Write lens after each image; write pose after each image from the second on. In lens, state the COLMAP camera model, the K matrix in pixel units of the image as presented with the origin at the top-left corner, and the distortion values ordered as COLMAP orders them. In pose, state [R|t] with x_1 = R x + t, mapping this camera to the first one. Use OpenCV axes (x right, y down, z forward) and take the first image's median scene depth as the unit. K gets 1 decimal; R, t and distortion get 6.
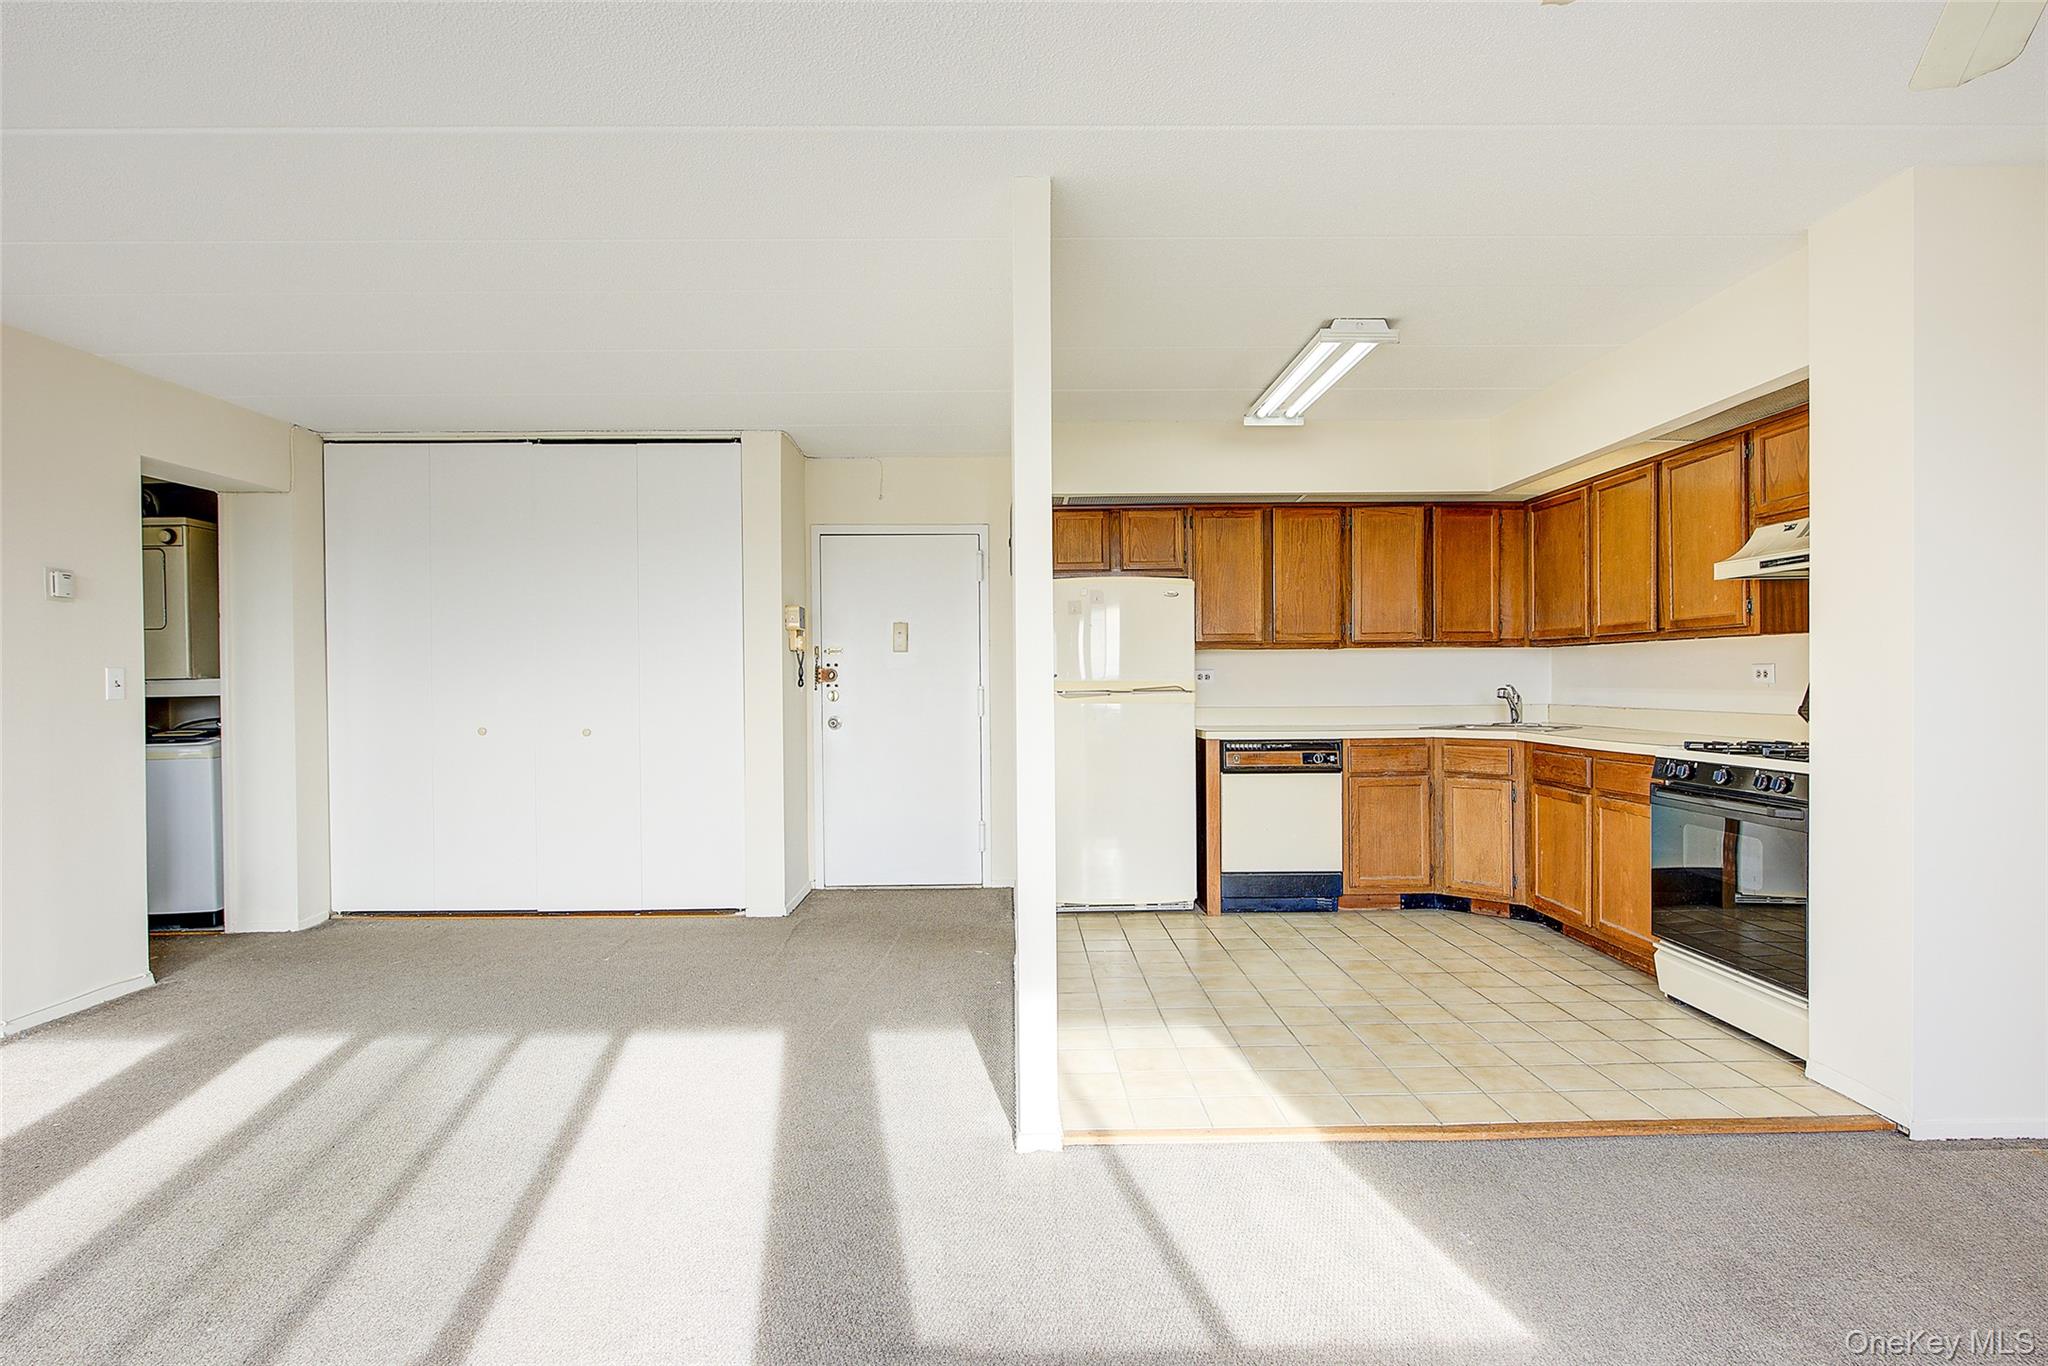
lens RADIAL K [[1060.7, 0, 1022.3], [0, 1060.7, 690.7], [0, 0, 1]] dist [0.002635, -0.000098]
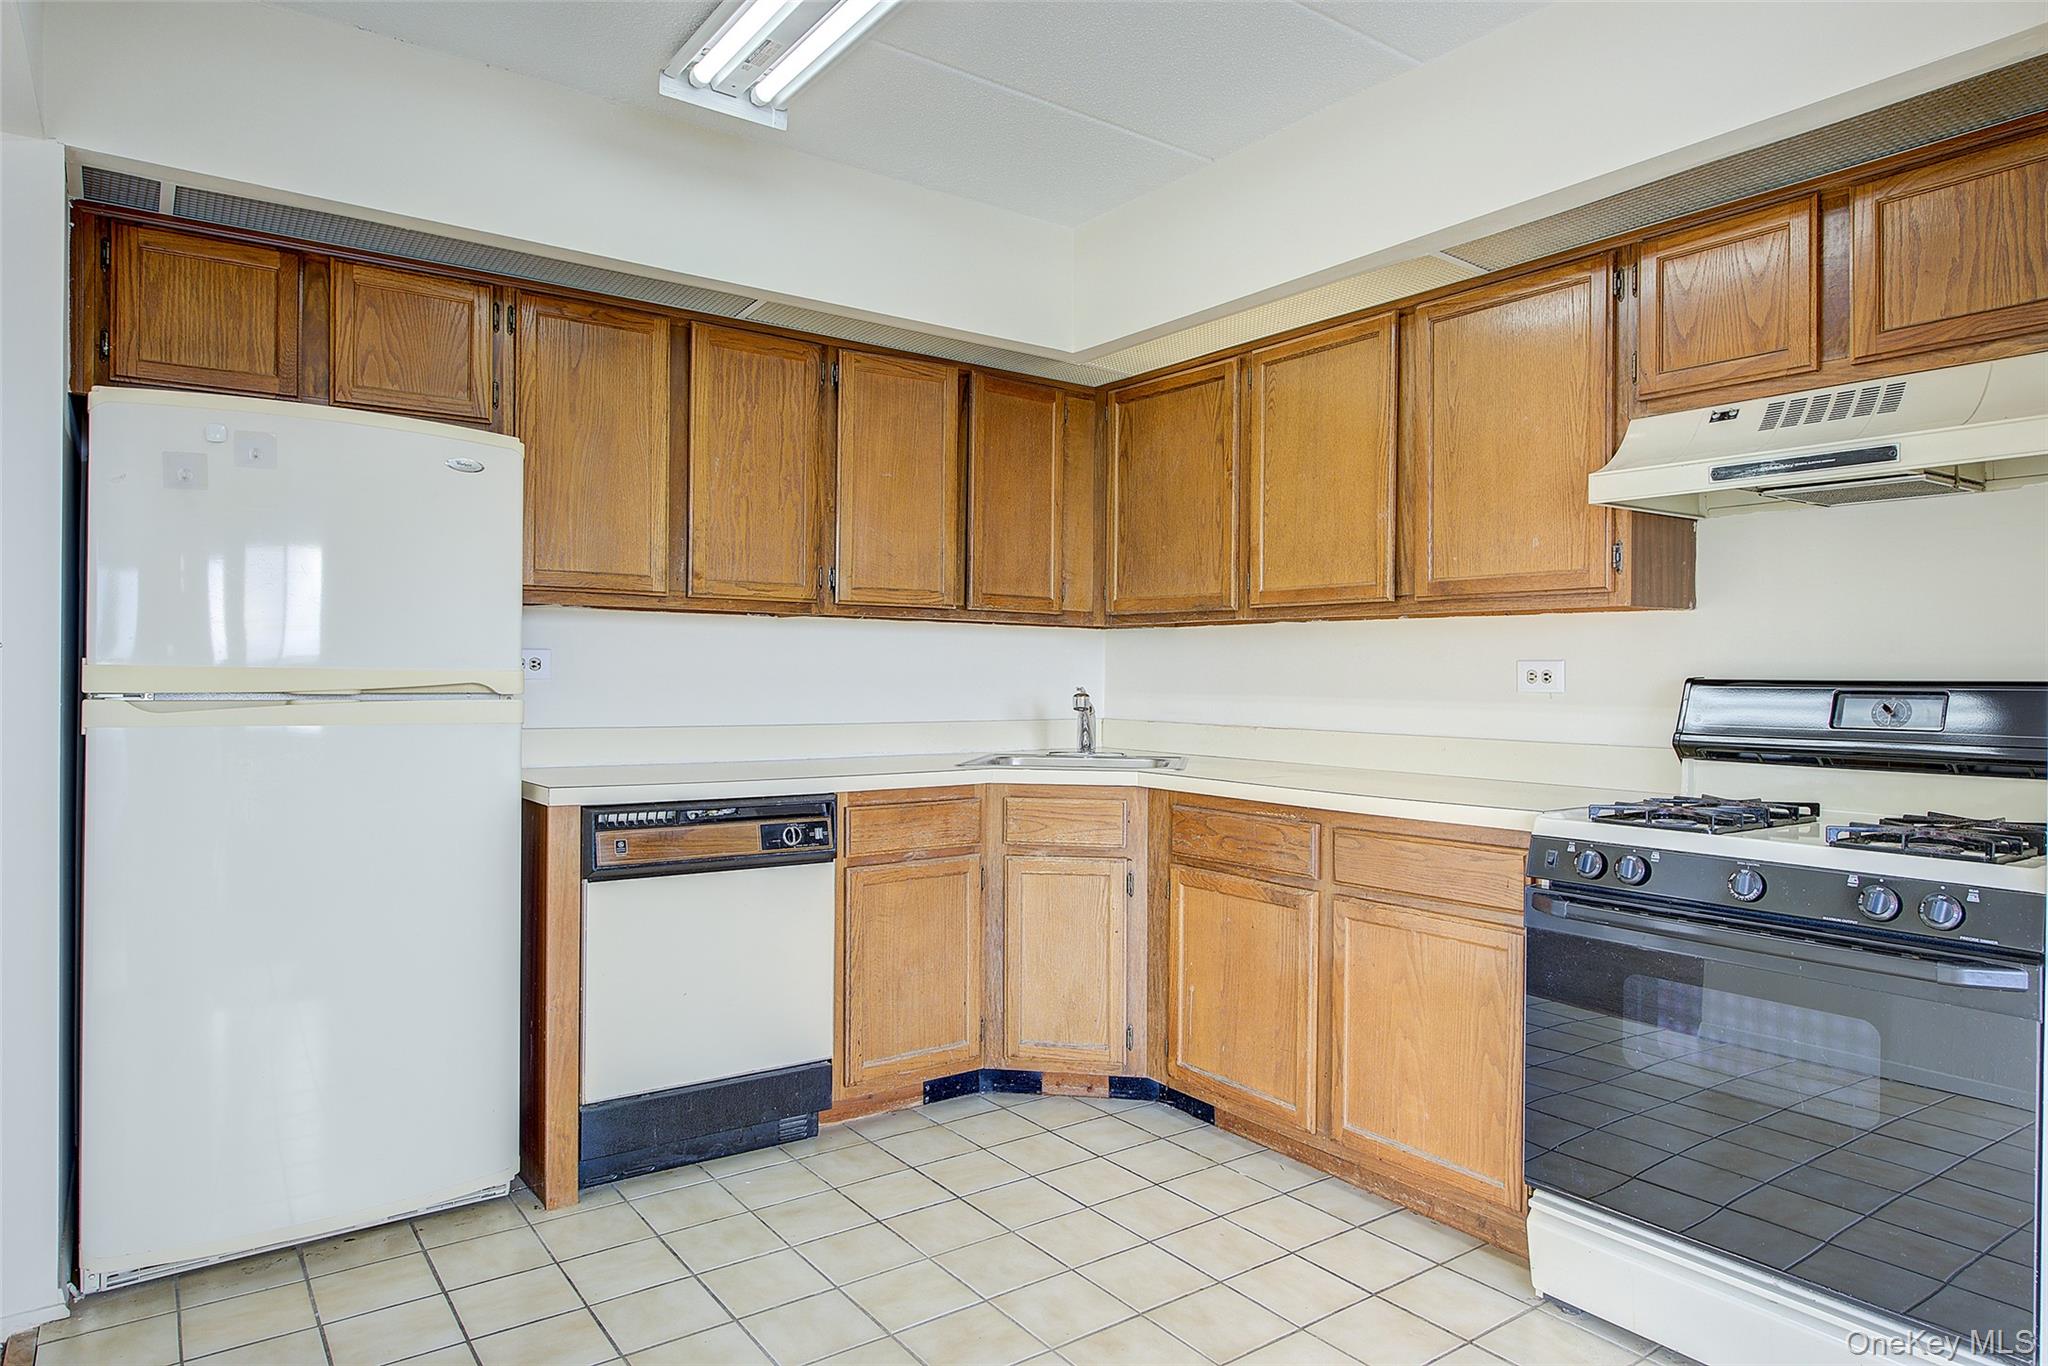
lens RADIAL K [[1186.2, 0, 1036.3], [0, 1186.2, 680.4], [0, 0, 1]] dist [0.002393, -0.001981]
pose [[0.803837, 0.014963, 0.594661, 0.044000], [-0.010227, 0.999883, -0.011335, -0.002369], [-0.594762, 0.003029, 0.803896, 0.496231]]
